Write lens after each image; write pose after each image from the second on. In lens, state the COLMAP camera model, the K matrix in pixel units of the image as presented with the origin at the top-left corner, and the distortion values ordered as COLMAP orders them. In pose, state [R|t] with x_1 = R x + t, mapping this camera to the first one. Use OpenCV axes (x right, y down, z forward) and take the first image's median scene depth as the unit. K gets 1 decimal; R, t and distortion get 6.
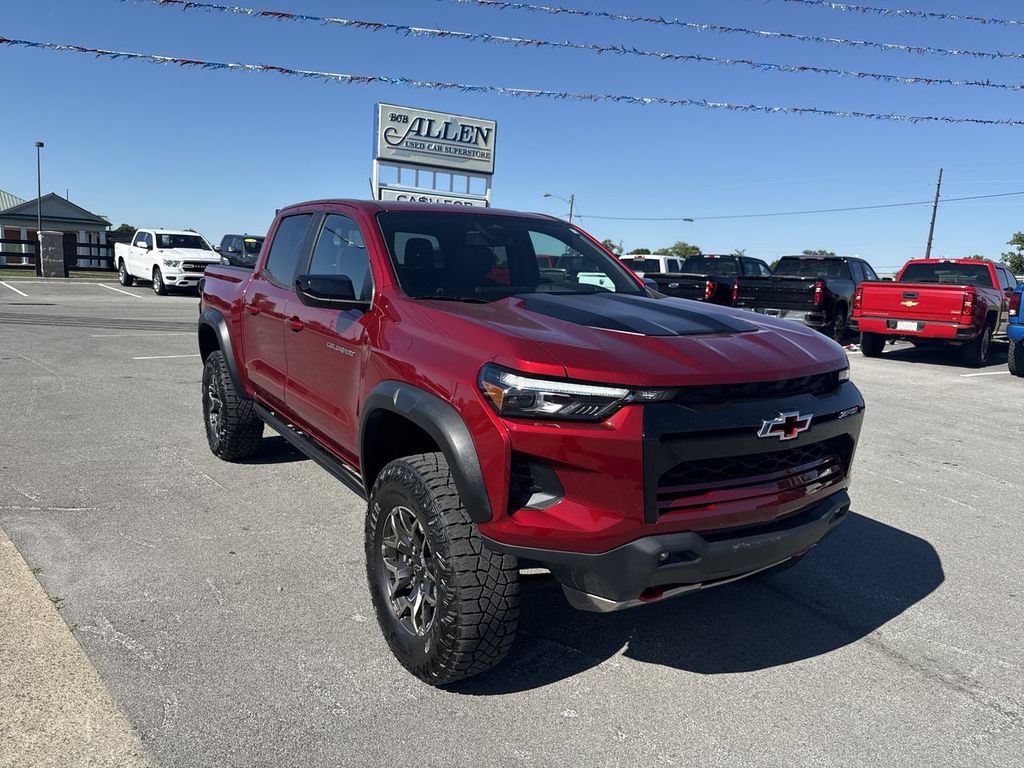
lens RADIAL K [[747.9, 0, 477.5], [0, 747.9, 400.6], [0, 0, 1]] dist [0.084953, -0.134890]
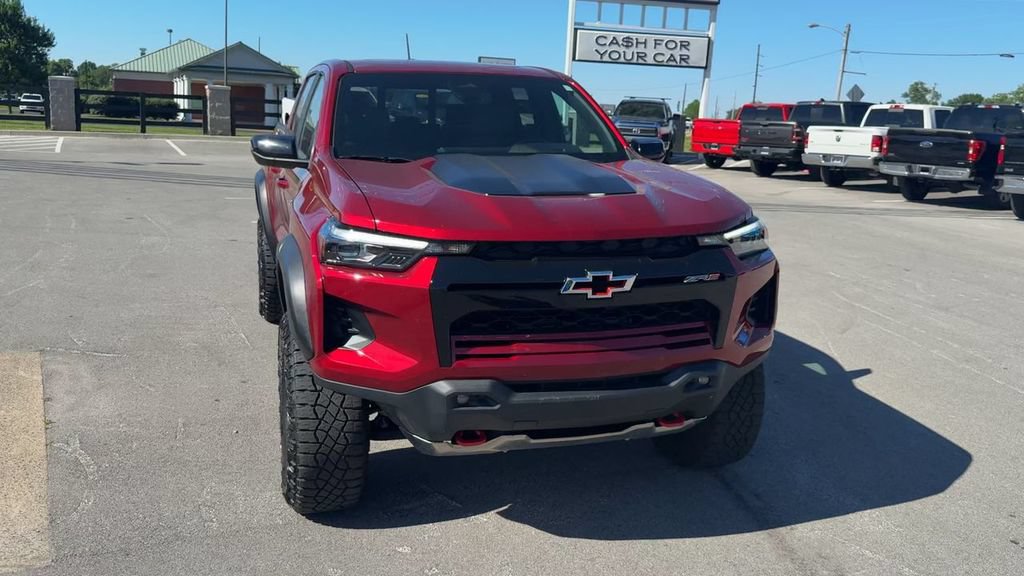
lens RADIAL K [[949.7, 0, 508.5], [0, 949.7, 284.0], [0, 0, 1]] dist [0.239231, -0.641510]
pose [[0.962717, 0.040707, -0.267429, 0.123779], [-0.042814, 0.999081, -0.002050, 0.007802], [0.267099, 0.013423, 0.963575, -0.054357]]
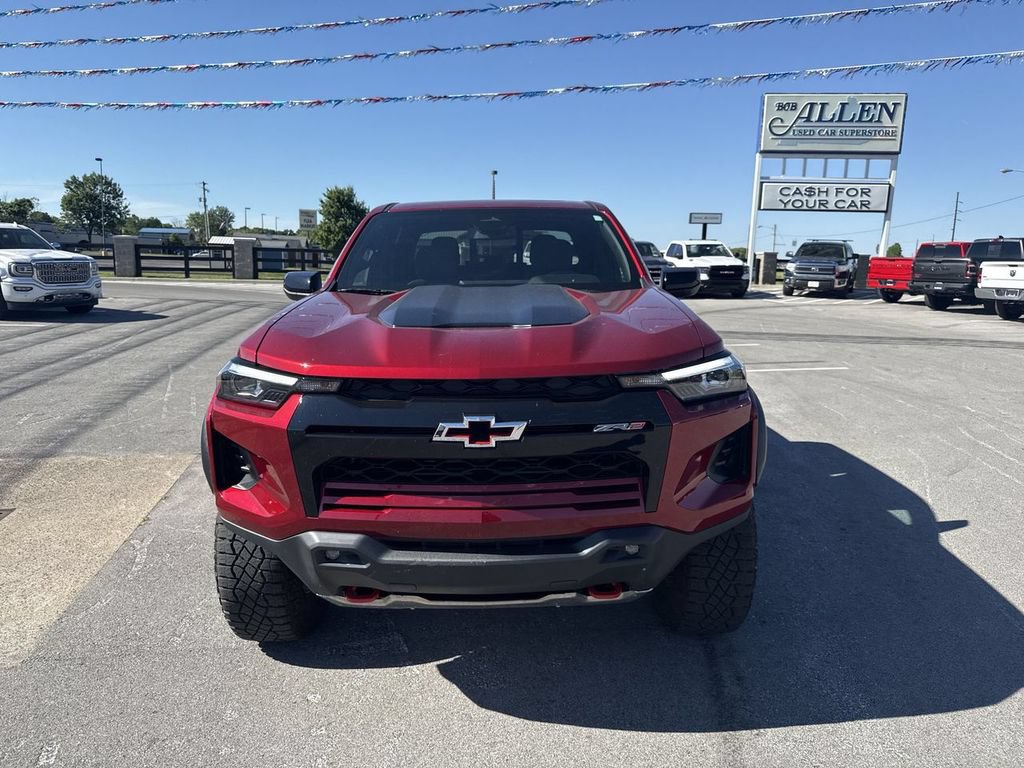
lens RADIAL K [[743.9, 0, 510.1], [0, 743.9, 381.6], [0, 0, 1]] dist [0.038857, -0.061592]
pose [[0.836039, 0.055264, -0.545880, 0.175223], [-0.069198, 0.997590, -0.004986, -0.004332], [0.544289, 0.041942, 0.837848, 0.058537]]
